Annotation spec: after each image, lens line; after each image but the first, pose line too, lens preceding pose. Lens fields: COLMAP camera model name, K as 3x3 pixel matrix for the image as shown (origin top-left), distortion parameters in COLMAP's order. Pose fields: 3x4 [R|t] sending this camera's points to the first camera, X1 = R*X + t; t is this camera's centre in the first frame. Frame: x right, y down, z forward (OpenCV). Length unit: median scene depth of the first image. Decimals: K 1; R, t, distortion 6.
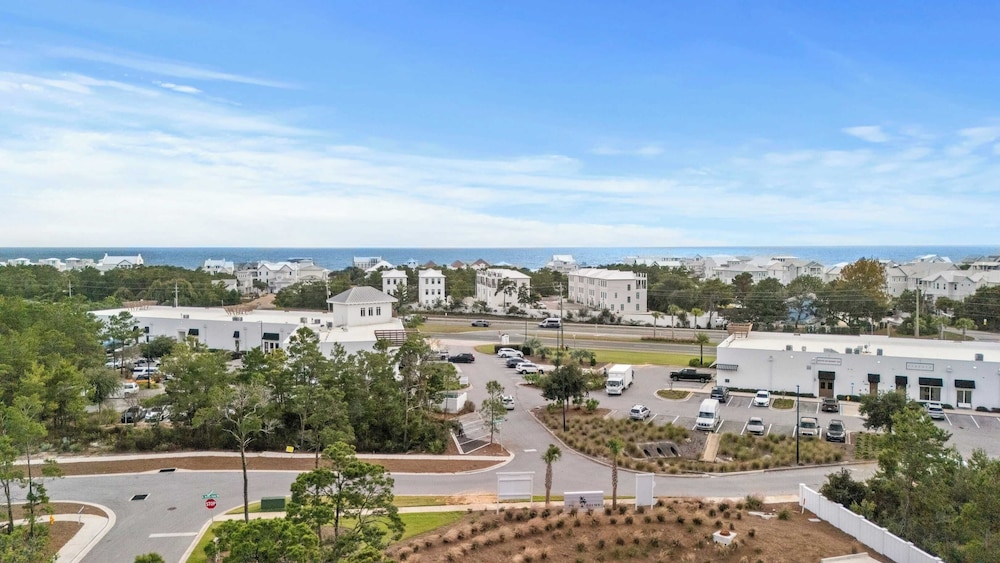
lens RADIAL K [[723.4, 0, 500.0], [0, 723.4, 281.5], [0, 0, 1]] dist [0.068779, -0.080188]
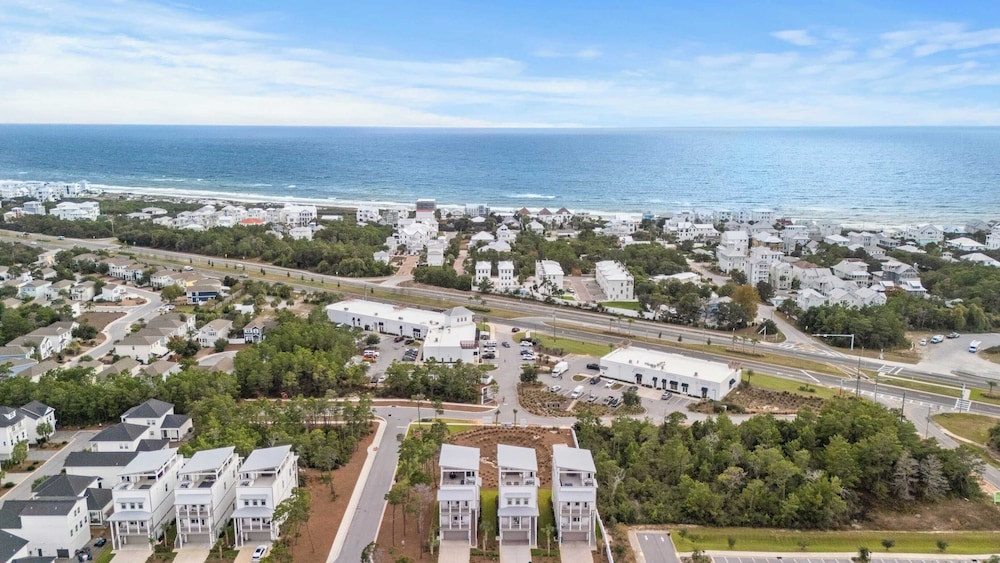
lens RADIAL K [[723.4, 0, 500.0], [0, 723.4, 281.5], [0, 0, 1]] dist [0.068779, -0.080188]
pose [[0.986299, 0.039422, -0.160186, 0.199667], [-0.012395, 0.985991, 0.166336, -0.318875], [0.164500, -0.162071, 0.972971, -0.764357]]
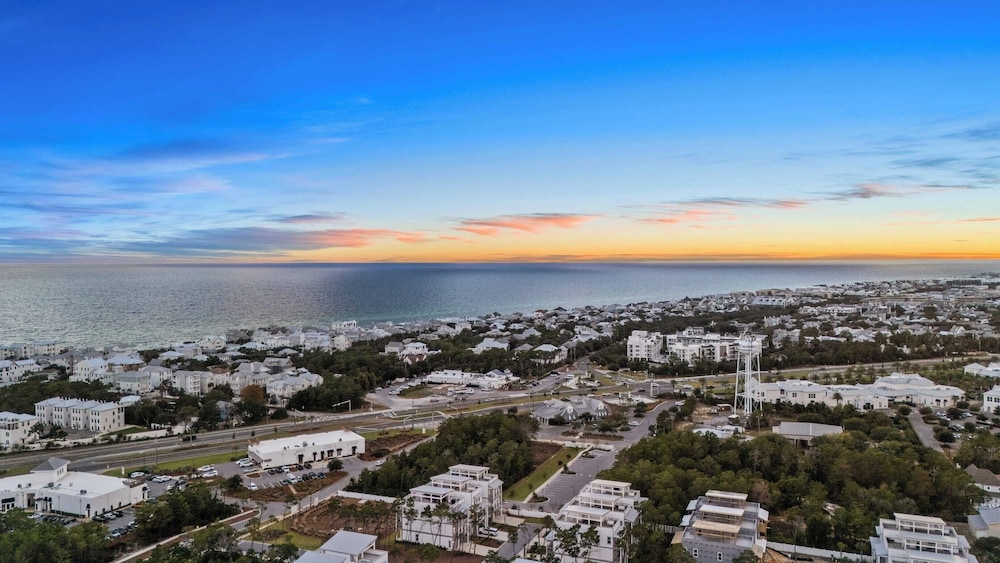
lens RADIAL K [[723.4, 0, 500.0], [0, 723.4, 281.5], [0, 0, 1]] dist [0.068779, -0.080188]
pose [[0.528875, -0.021397, 0.848430, -0.859772], [0.040620, 0.999175, -0.000122, -0.289724], [-0.847727, 0.034527, 0.529308, -0.668526]]
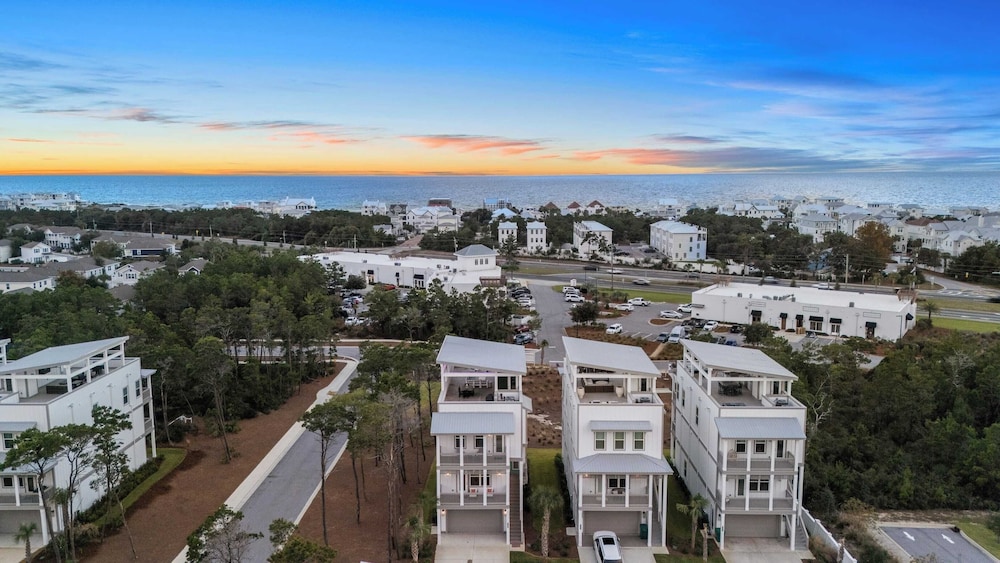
lens RADIAL K [[723.4, 0, 500.0], [0, 723.4, 281.5], [0, 0, 1]] dist [0.068779, -0.080188]
pose [[0.982324, 0.024495, -0.185579, 0.105358], [-0.005820, 0.994919, 0.100515, -0.052128], [0.187098, -0.097658, 0.977475, -0.352676]]
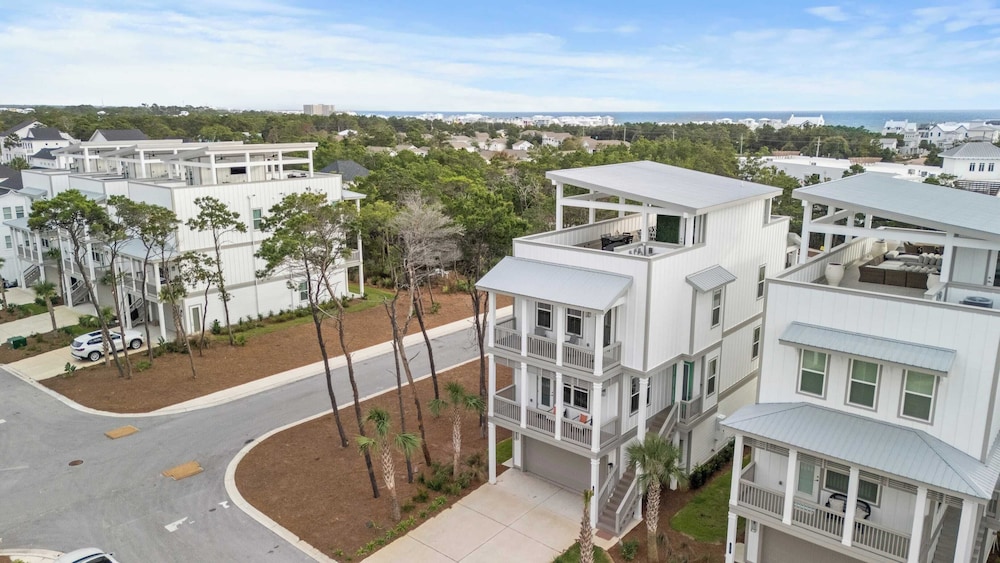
lens RADIAL K [[723.4, 0, 500.0], [0, 723.4, 281.5], [0, 0, 1]] dist [0.068779, -0.080188]
pose [[0.631183, 0.176757, -0.755225, 0.156991], [-0.036253, 0.979346, 0.198913, 0.013850], [0.774786, -0.098171, 0.624555, -0.148256]]
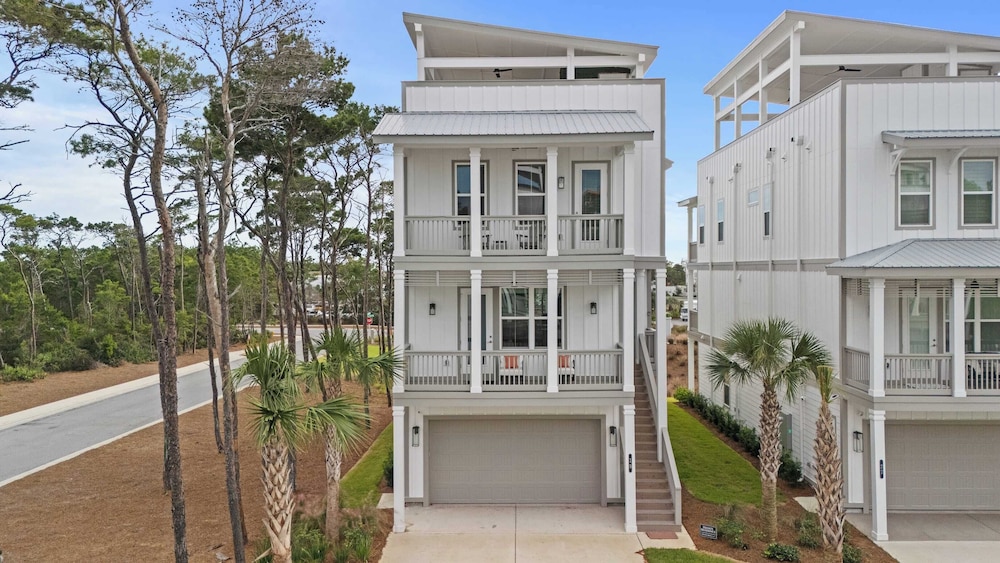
lens RADIAL K [[723.4, 0, 500.0], [0, 723.4, 281.5], [0, 0, 1]] dist [0.068779, -0.080188]
pose [[0.977978, -0.003800, -0.208673, 0.051645], [-0.004792, 0.999162, -0.040652, 0.075767], [0.208653, 0.040757, 0.977140, -0.131389]]
